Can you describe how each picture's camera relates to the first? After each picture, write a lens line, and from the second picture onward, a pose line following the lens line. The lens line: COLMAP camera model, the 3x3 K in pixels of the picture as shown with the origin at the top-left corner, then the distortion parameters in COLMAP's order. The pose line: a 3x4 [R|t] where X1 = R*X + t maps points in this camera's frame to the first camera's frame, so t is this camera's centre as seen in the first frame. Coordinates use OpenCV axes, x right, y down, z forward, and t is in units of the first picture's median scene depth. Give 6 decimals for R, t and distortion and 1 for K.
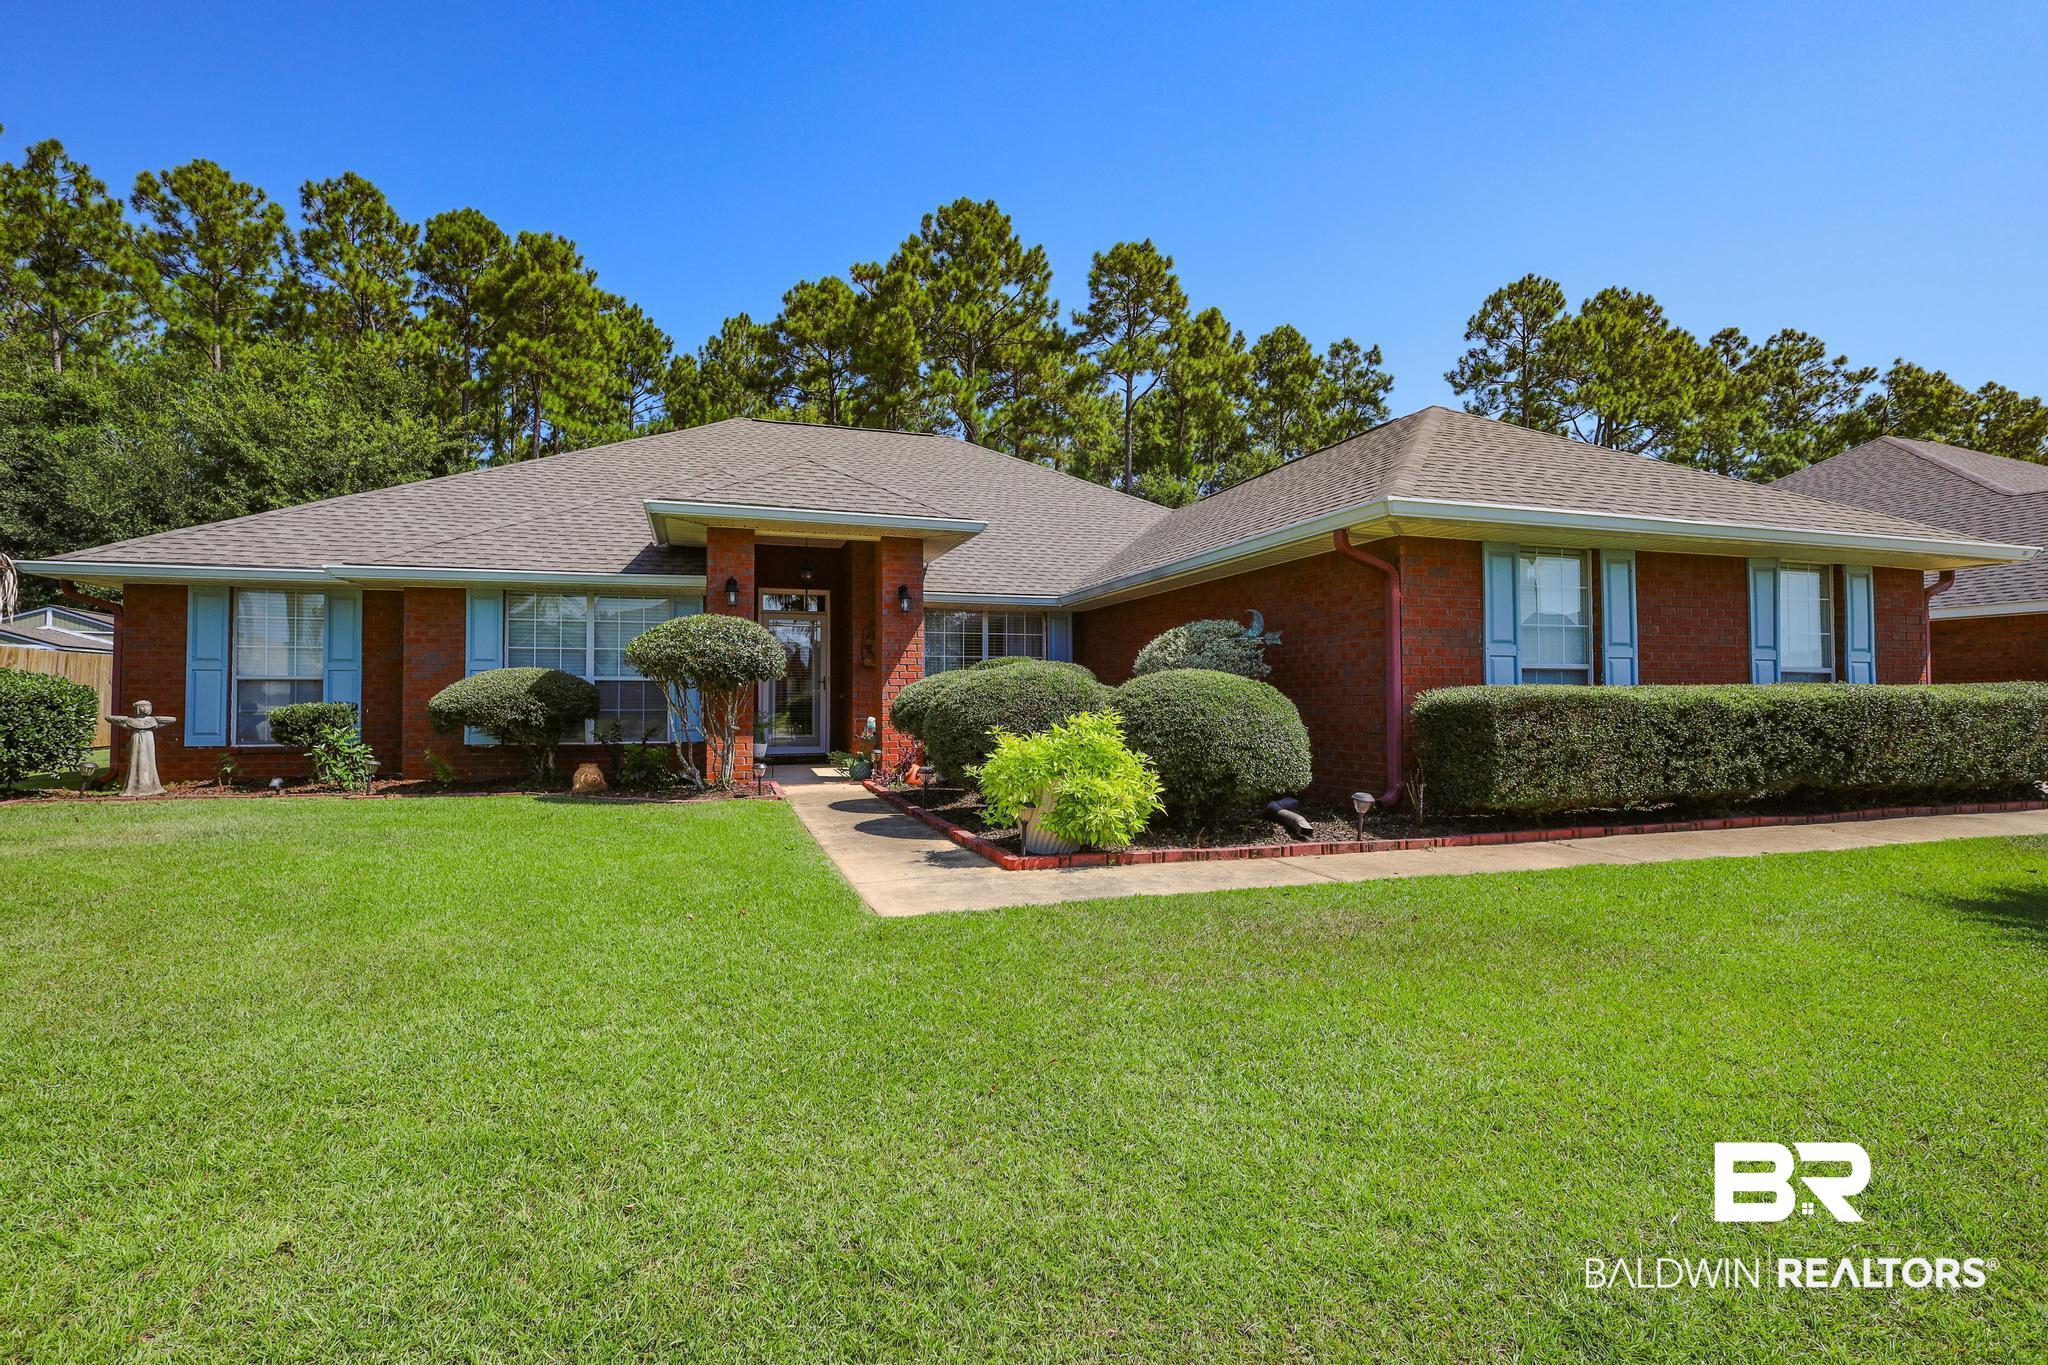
lens RADIAL K [[965.0, 0, 1024.0], [0, 965.0, 682.5], [0, 0, 1]] dist [0.000960, 0.001035]
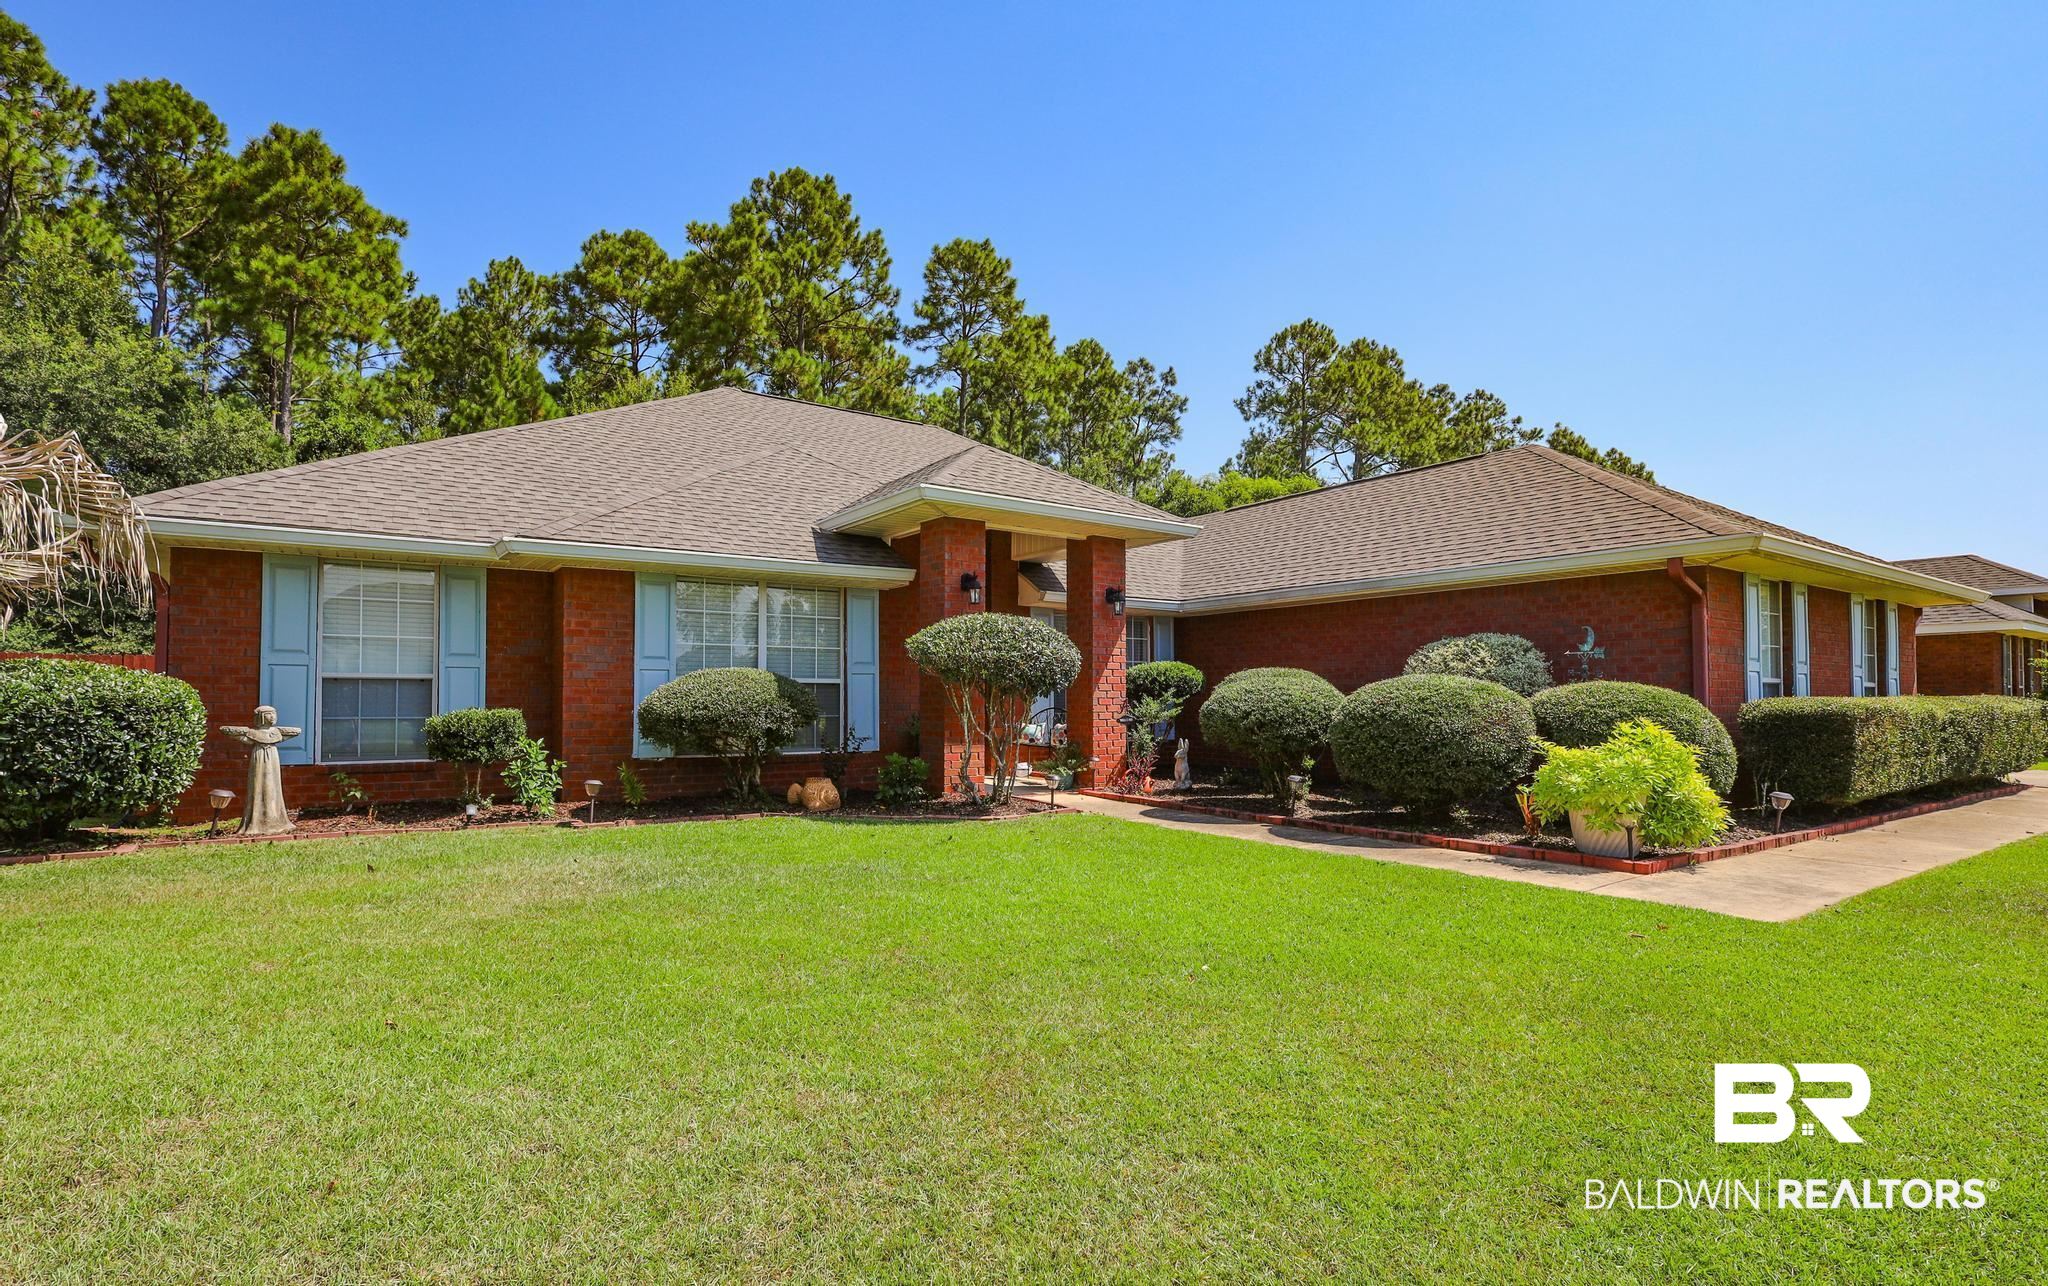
lens RADIAL K [[977.0, 0, 1025.2], [0, 977.0, 682.1], [0, 0, 1]] dist [-0.002434, 0.001839]
pose [[0.956764, 0.009301, 0.290718, -0.122670], [-0.009490, 0.999955, -0.000761, -0.001034], [-0.290712, -0.002031, 0.956809, 0.021786]]
